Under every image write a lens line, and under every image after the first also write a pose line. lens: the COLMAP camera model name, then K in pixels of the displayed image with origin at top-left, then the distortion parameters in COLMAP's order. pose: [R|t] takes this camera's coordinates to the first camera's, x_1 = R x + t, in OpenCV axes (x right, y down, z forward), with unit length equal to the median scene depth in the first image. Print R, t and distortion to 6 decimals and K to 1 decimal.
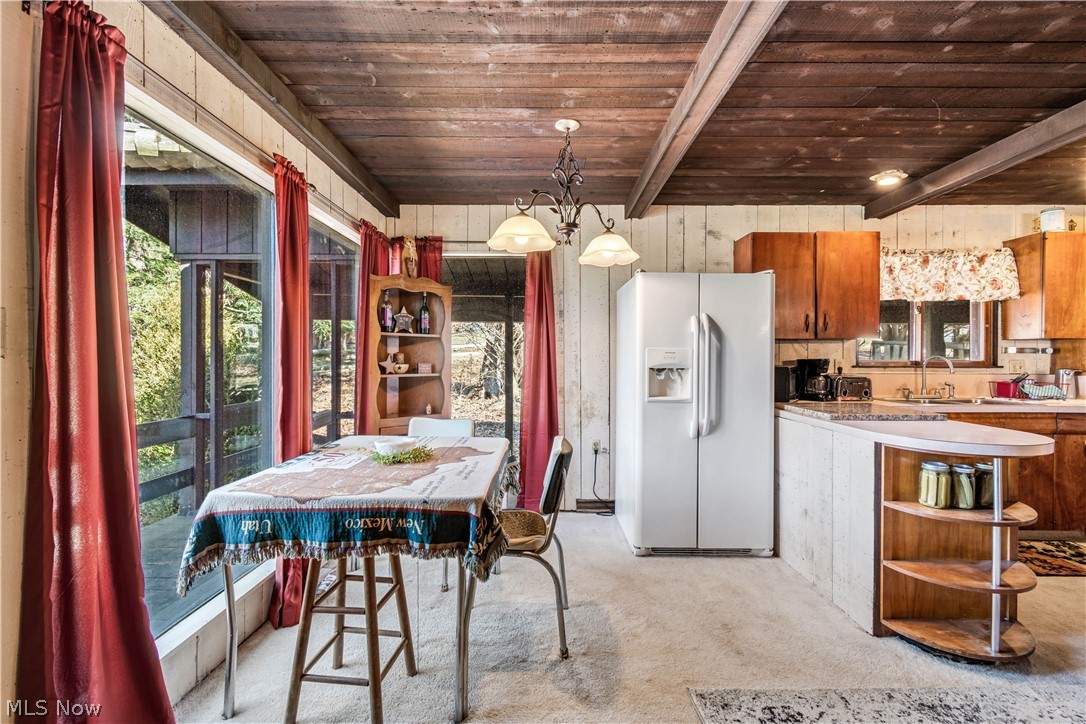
lens RADIAL K [[477.8, 0, 541.4], [0, 477.8, 359.6], [0, 0, 1]] dist [0.004171, -0.002170]
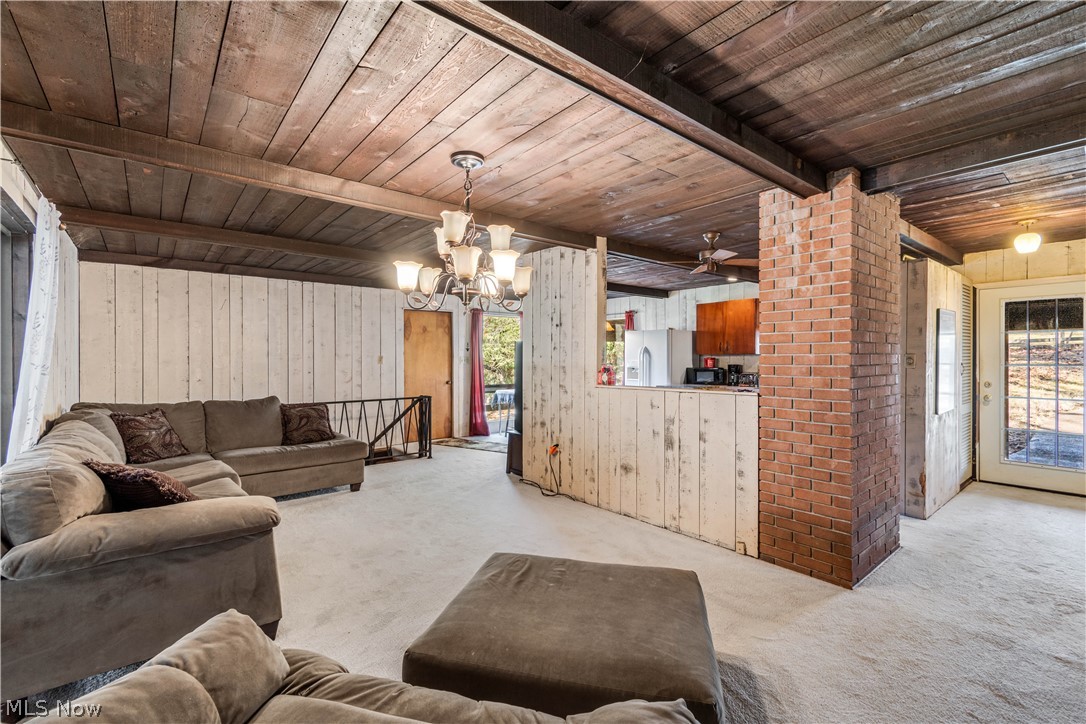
lens RADIAL K [[477.8, 0, 541.1], [0, 477.8, 357.4], [0, 0, 1]] dist [0.004171, -0.002170]
pose [[0.641767, -0.002430, -0.766896, 1.620092], [0.000404, 0.999996, -0.002831, -0.025788], [0.766900, 0.001507, 0.641765, -0.881811]]
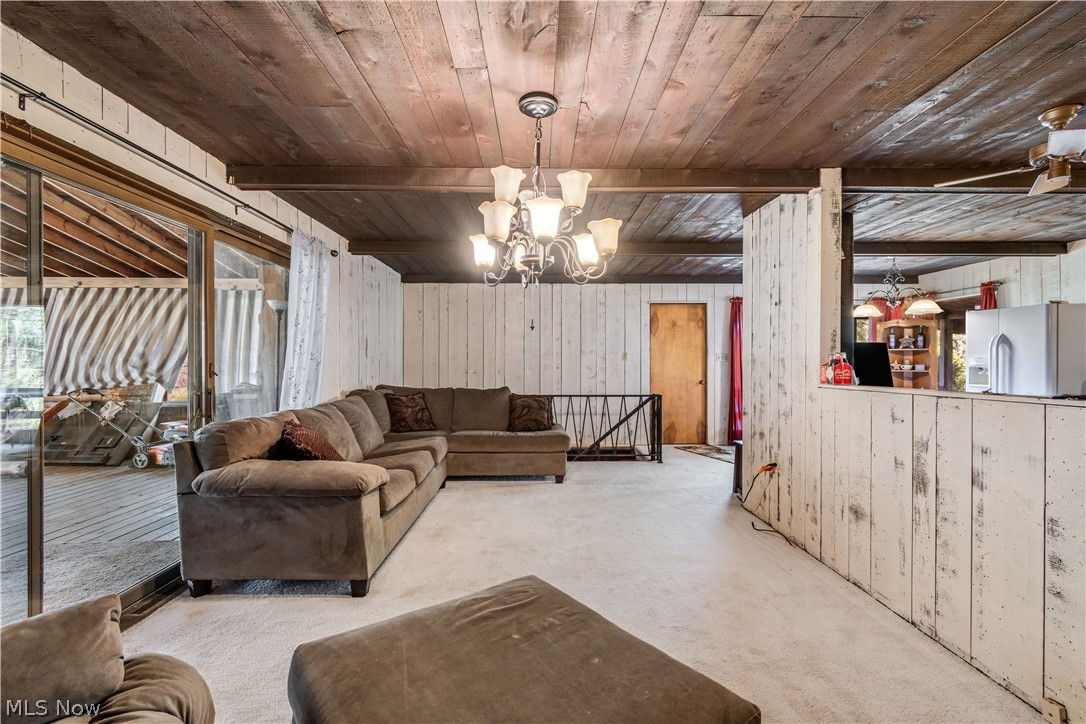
lens RADIAL K [[477.8, 0, 542.8], [0, 477.8, 361.2], [0, 0, 1]] dist [0.004171, -0.002170]
pose [[0.022012, -0.003577, -0.999751, 1.607270], [-0.003553, 0.999987, -0.003656, 0.006582], [0.999751, 0.003633, 0.021999, -0.486850]]
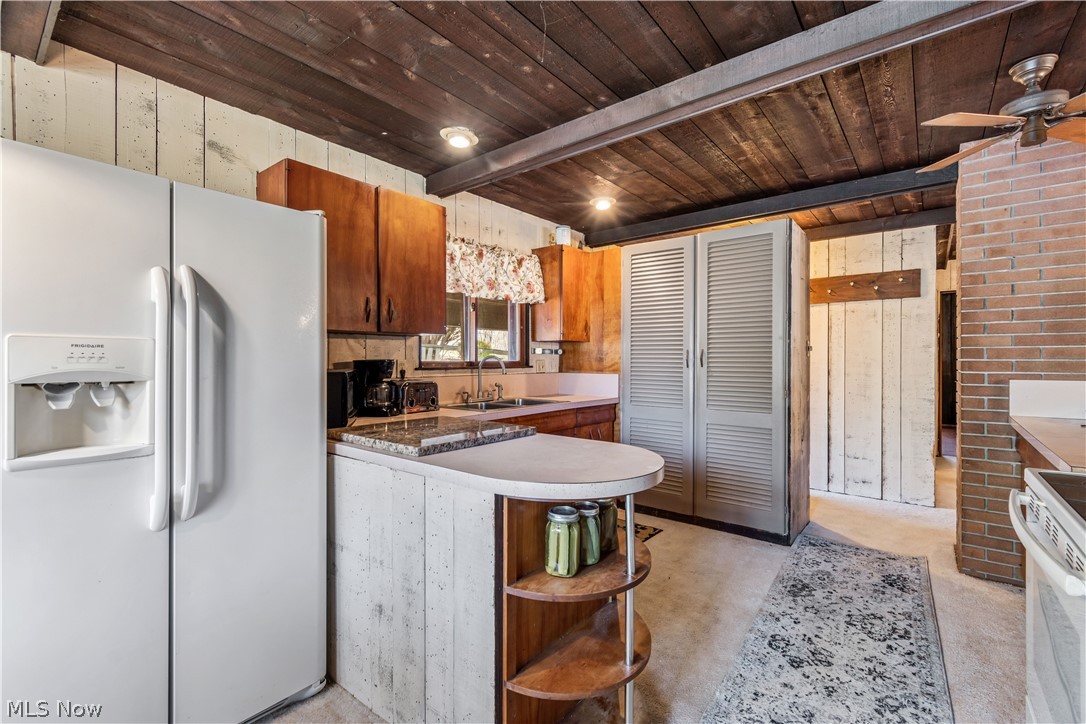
lens RADIAL K [[477.8, 0, 543.0], [0, 477.8, 360.4], [0, 0, 1]] dist [0.004171, -0.002170]
pose [[0.620404, -0.004563, 0.784269, 0.155624], [0.006197, 0.999980, 0.000916, 0.000467], [-0.784258, 0.004291, 0.620420, 0.348526]]
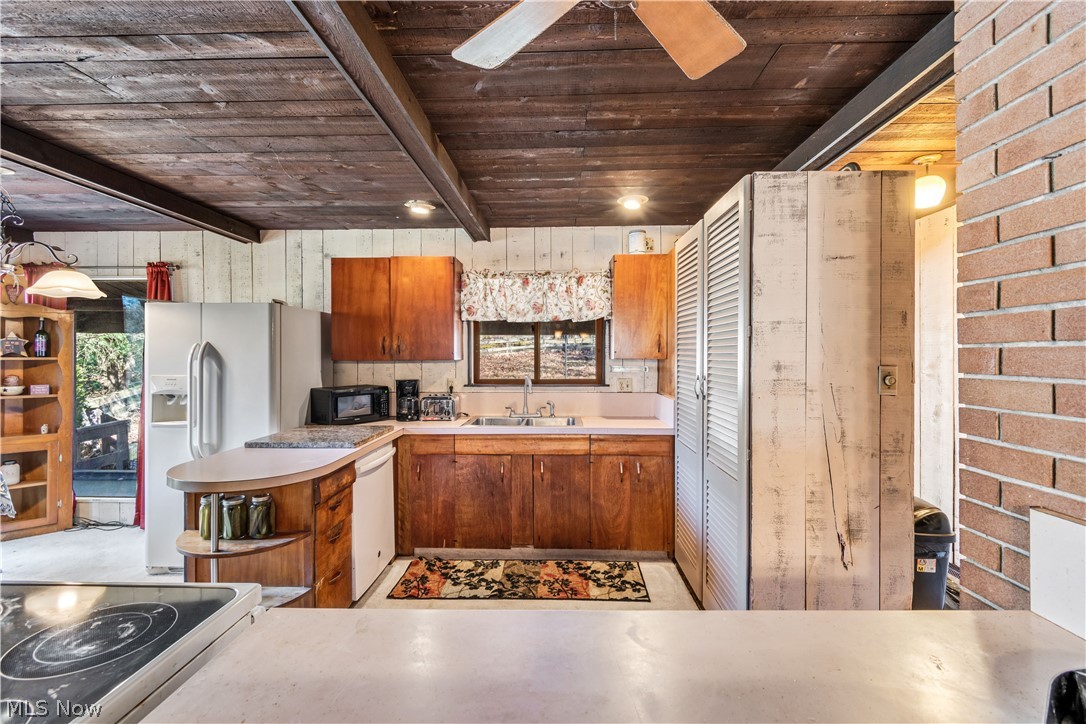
lens RADIAL K [[477.8, 0, 542.2], [0, 477.8, 356.3], [0, 0, 1]] dist [0.004171, -0.002170]
pose [[0.999762, -0.005675, -0.021042, 0.917349], [0.005612, 0.999980, -0.003043, -0.048215], [0.021059, 0.002925, 0.999774, -0.022234]]
